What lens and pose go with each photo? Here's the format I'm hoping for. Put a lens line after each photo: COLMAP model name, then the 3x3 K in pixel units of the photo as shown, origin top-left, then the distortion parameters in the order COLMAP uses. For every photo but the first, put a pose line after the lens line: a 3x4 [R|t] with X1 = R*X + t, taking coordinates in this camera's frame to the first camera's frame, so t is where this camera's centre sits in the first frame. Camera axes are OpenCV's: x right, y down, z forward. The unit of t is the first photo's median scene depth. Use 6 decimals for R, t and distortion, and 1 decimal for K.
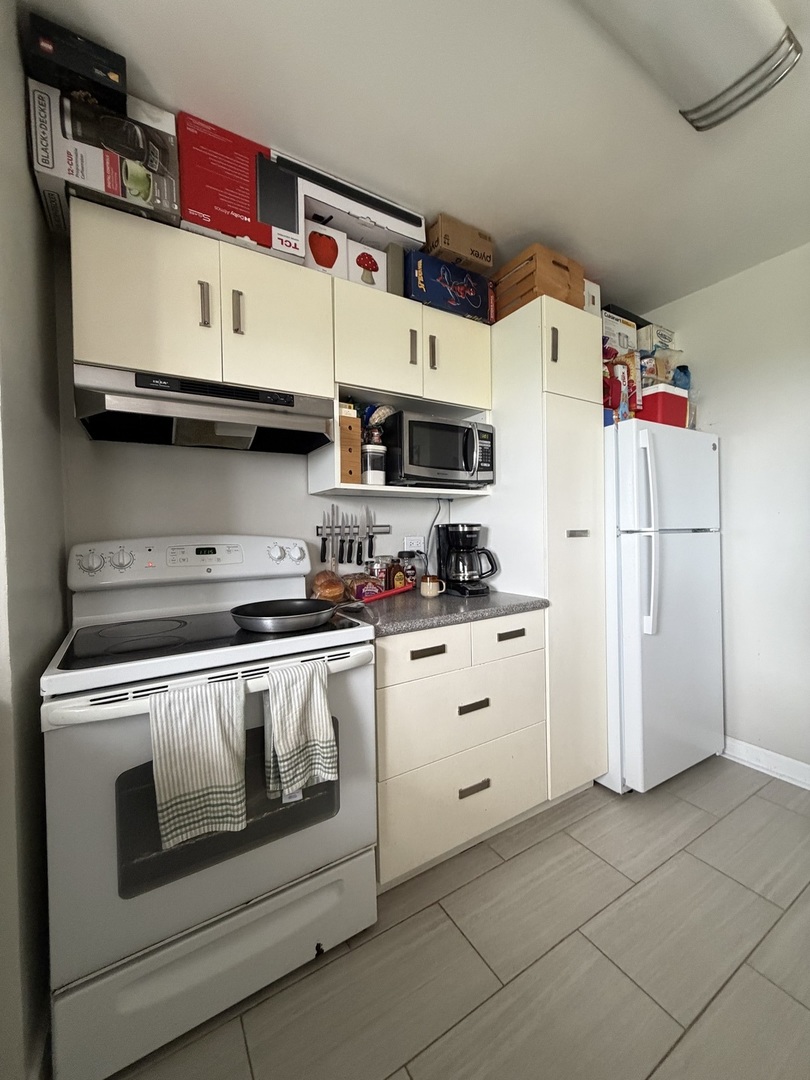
lens RADIAL K [[429.4, 0, 406.4], [0, 429.4, 537.0], [0, 0, 1]] dist [-0.000935, -0.000571]
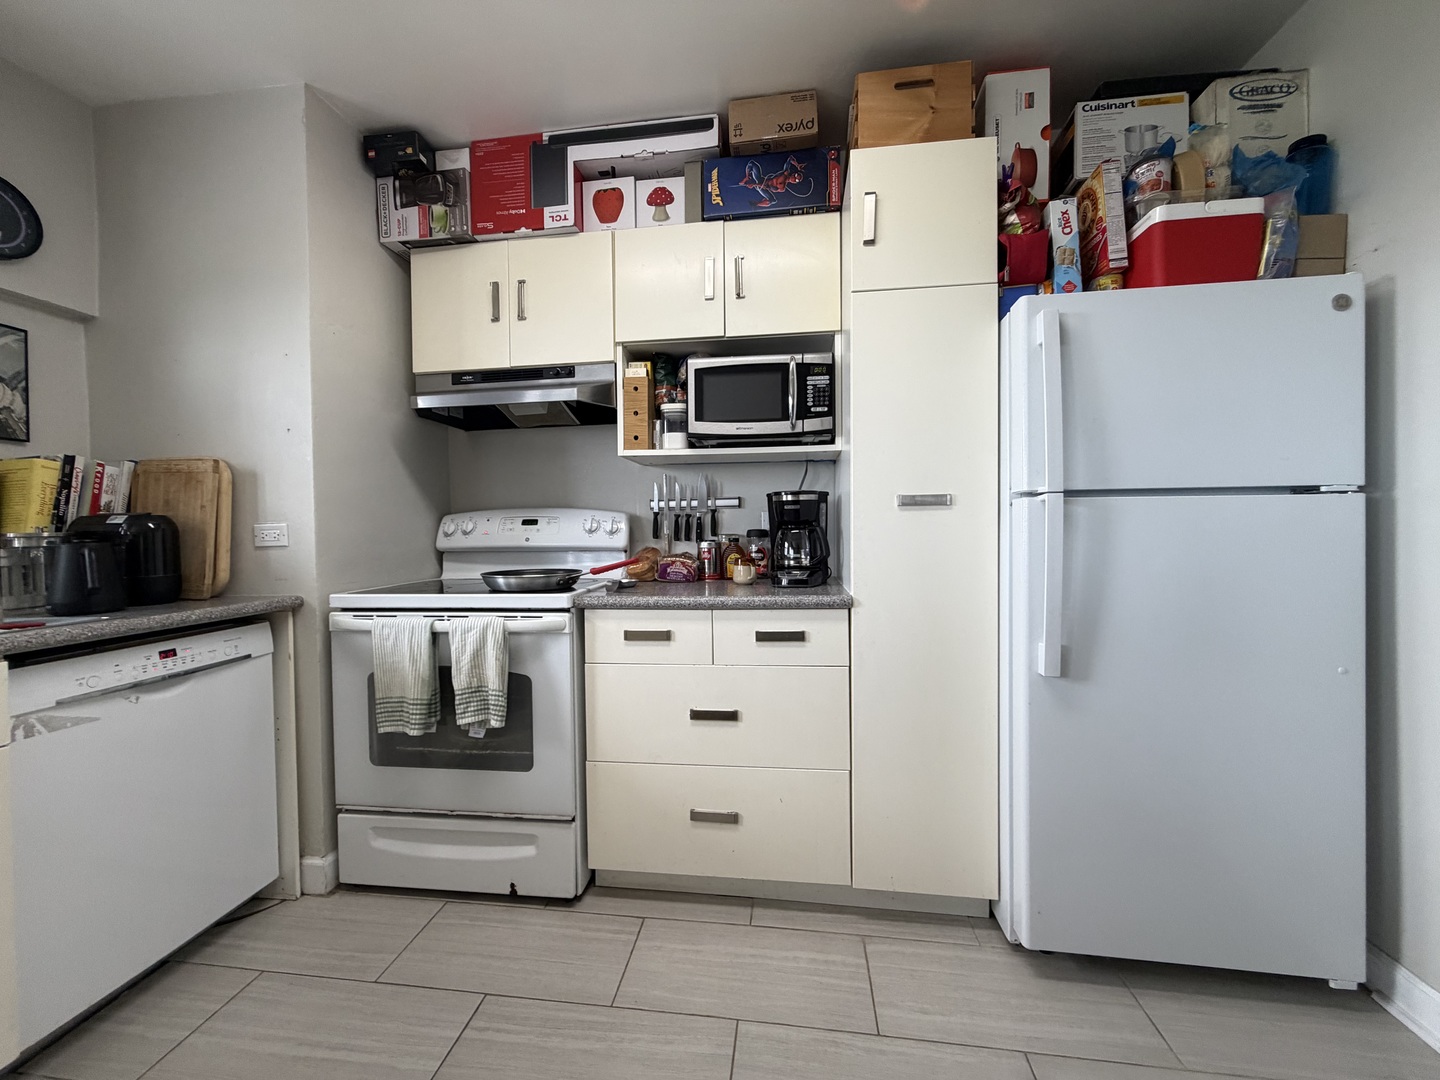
lens RADIAL K [[572.6, 0, 713.9], [0, 572.6, 539.0], [0, 0, 1]] dist [-0.000935, -0.000571]
pose [[0.772582, 0.019184, -0.634625, 0.759301], [-0.010267, 0.999790, 0.017724, 0.041338], [0.634832, -0.007177, 0.772617, 0.156568]]
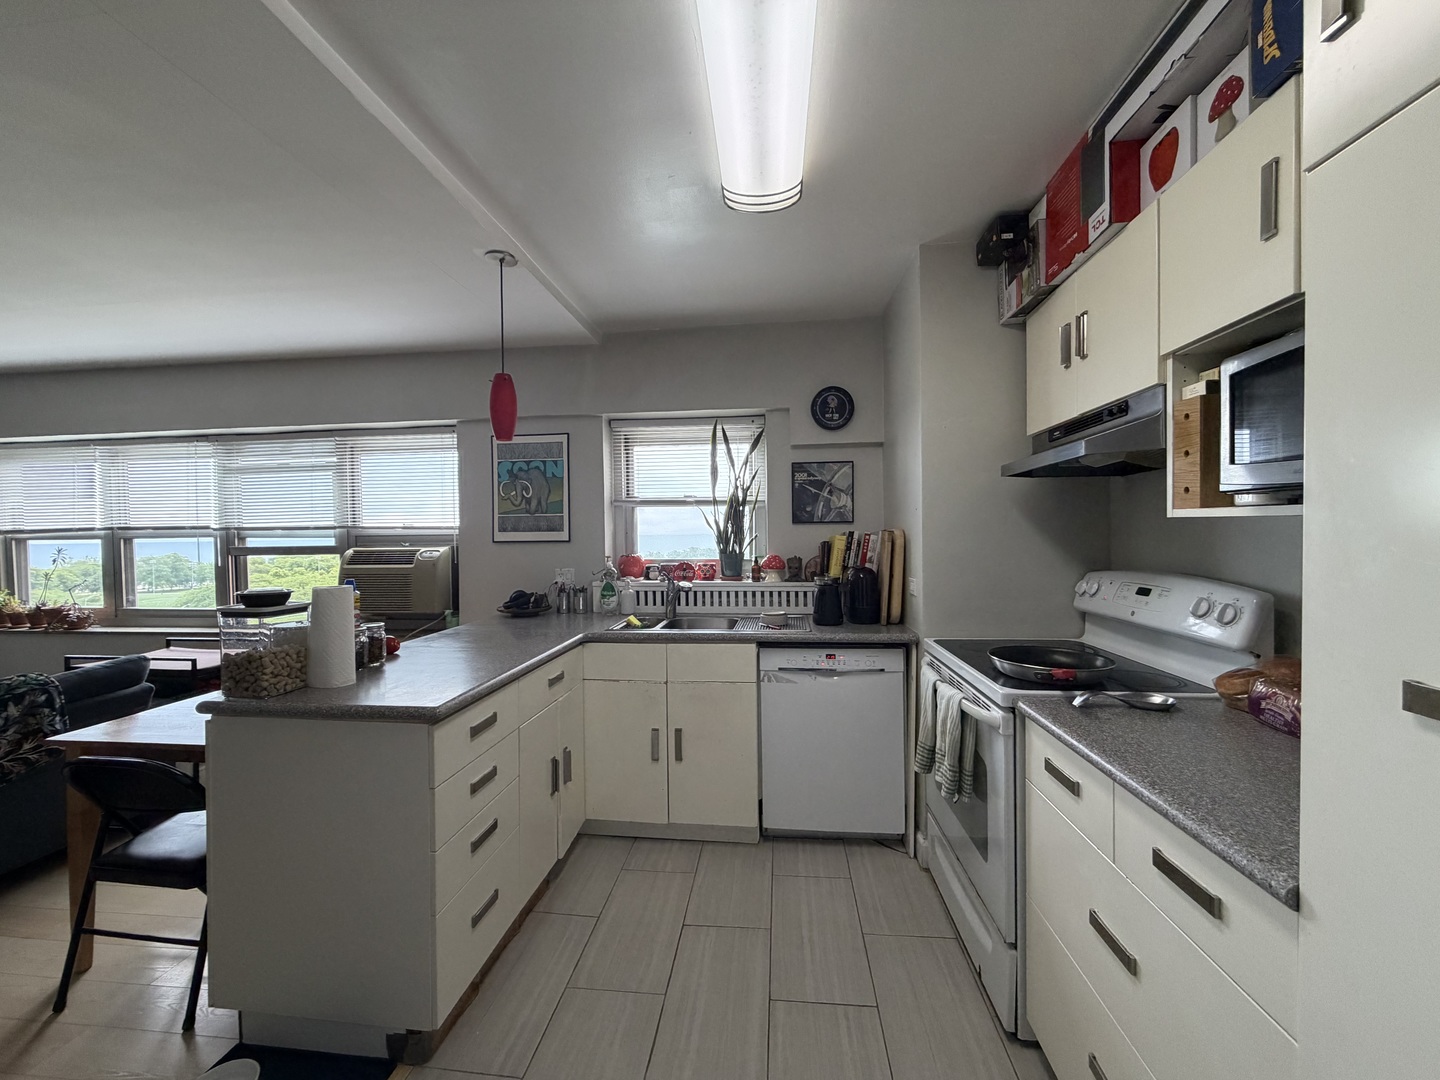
lens RADIAL K [[572.6, 0, 713.9], [0, 572.6, 539.0], [0, 0, 1]] dist [-0.000935, -0.000571]
pose [[-0.618949, 0.033628, -0.784711, 0.902231], [0.010480, 0.999348, 0.034559, -0.113499], [0.785361, 0.013166, -0.618898, 0.952919]]
